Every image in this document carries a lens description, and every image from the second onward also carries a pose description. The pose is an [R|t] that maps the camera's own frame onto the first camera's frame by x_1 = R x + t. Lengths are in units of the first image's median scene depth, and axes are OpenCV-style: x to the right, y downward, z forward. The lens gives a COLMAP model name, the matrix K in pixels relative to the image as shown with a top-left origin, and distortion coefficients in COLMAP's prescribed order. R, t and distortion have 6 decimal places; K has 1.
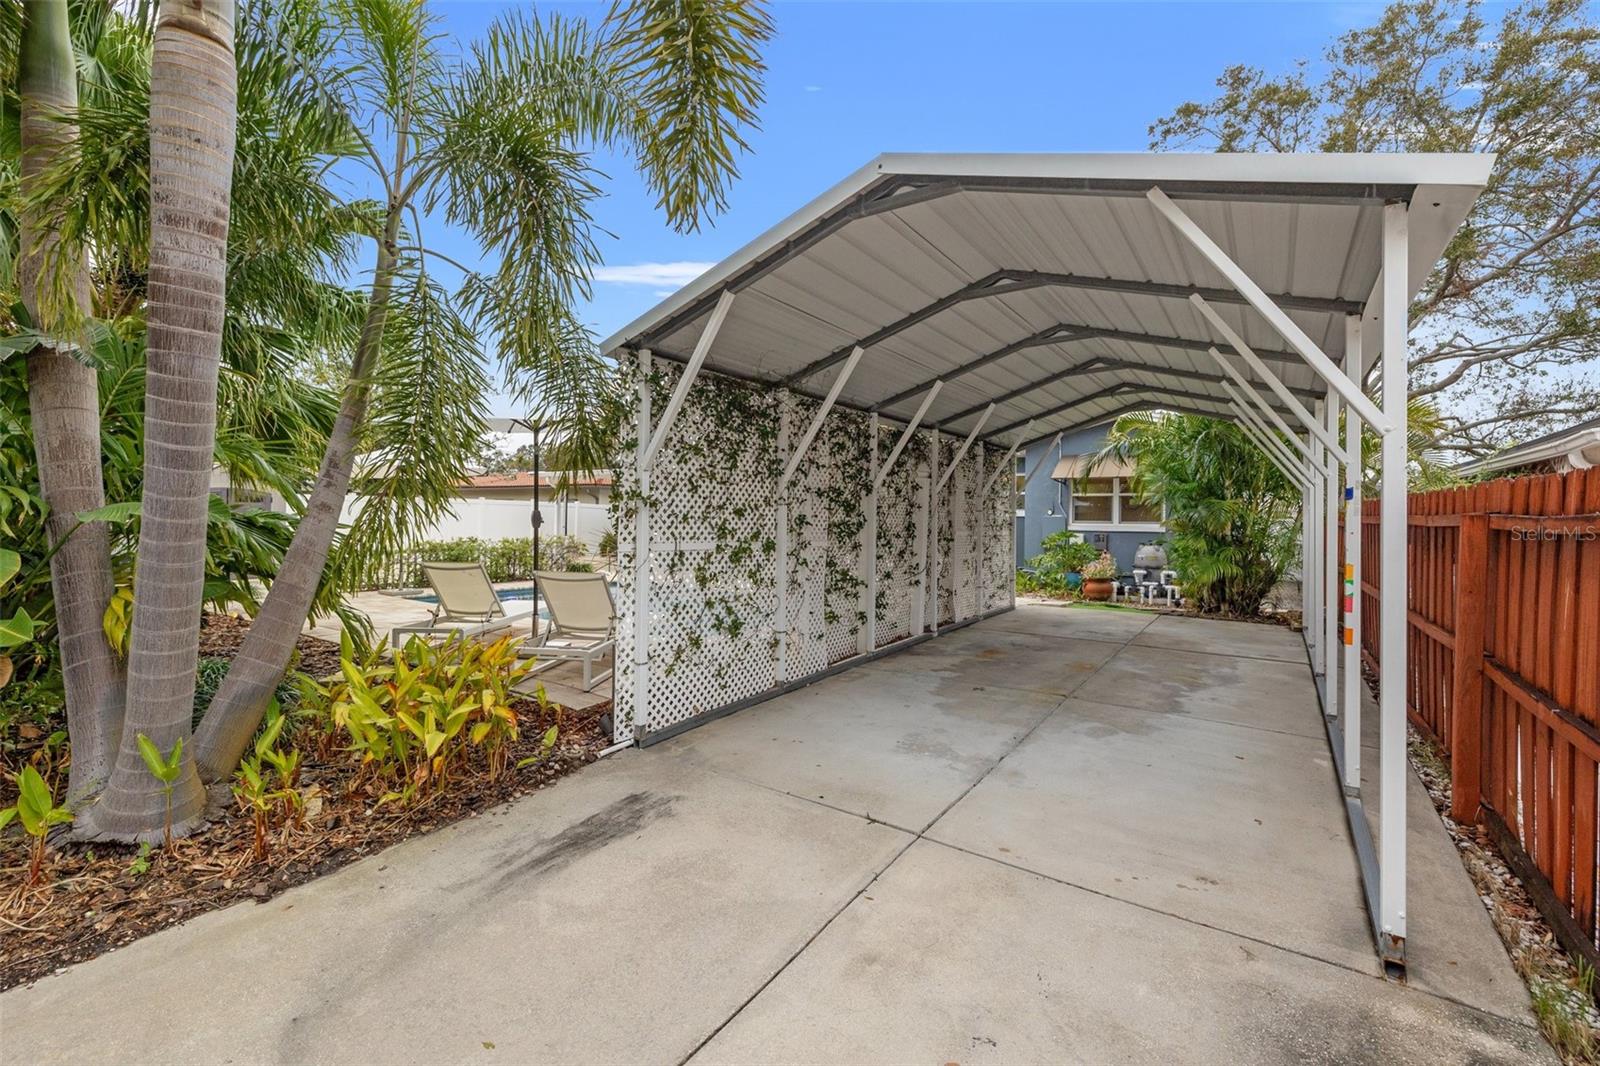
lens RADIAL K [[671.7, 0, 798.4], [0, 671.7, 518.8], [0, 0, 1]] dist [-0.001679, -0.000018]
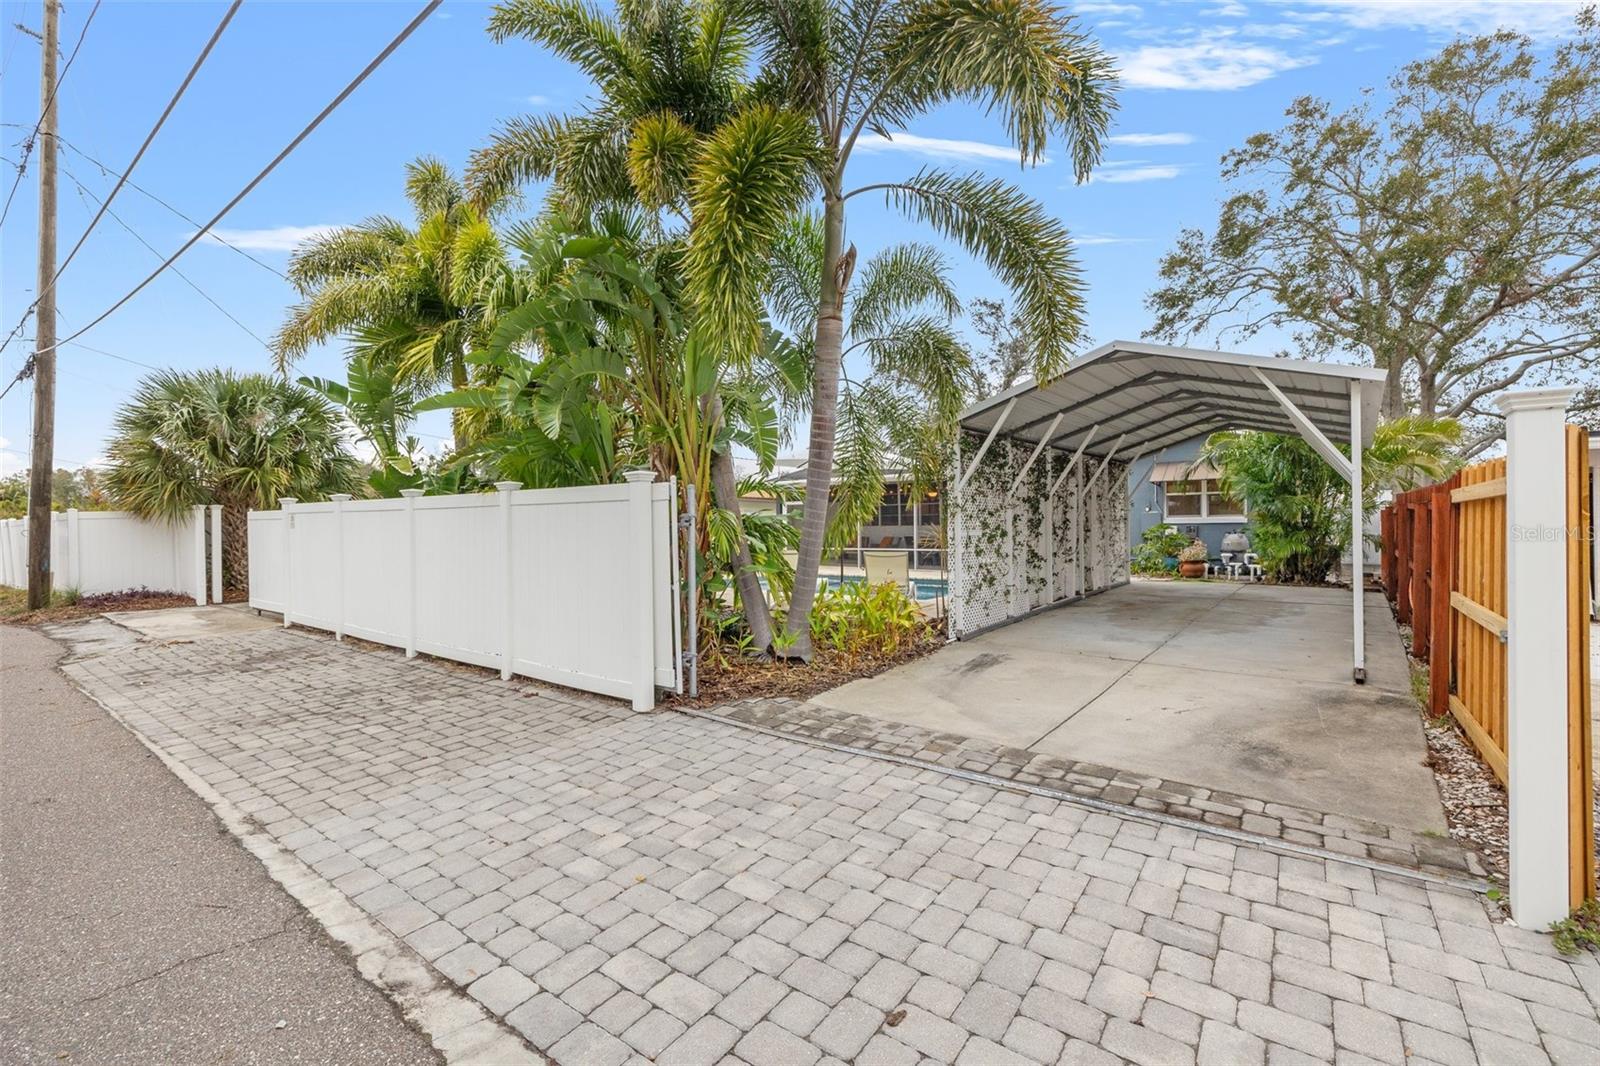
lens RADIAL K [[671.7, 0, 802.5], [0, 671.7, 537.1], [0, 0, 1]] dist [-0.001679, -0.000018]
pose [[0.996617, -0.028009, -0.077270, -0.219633], [0.029274, 0.999455, 0.015281, 0.004948], [0.076800, -0.017492, 0.996893, -0.369905]]
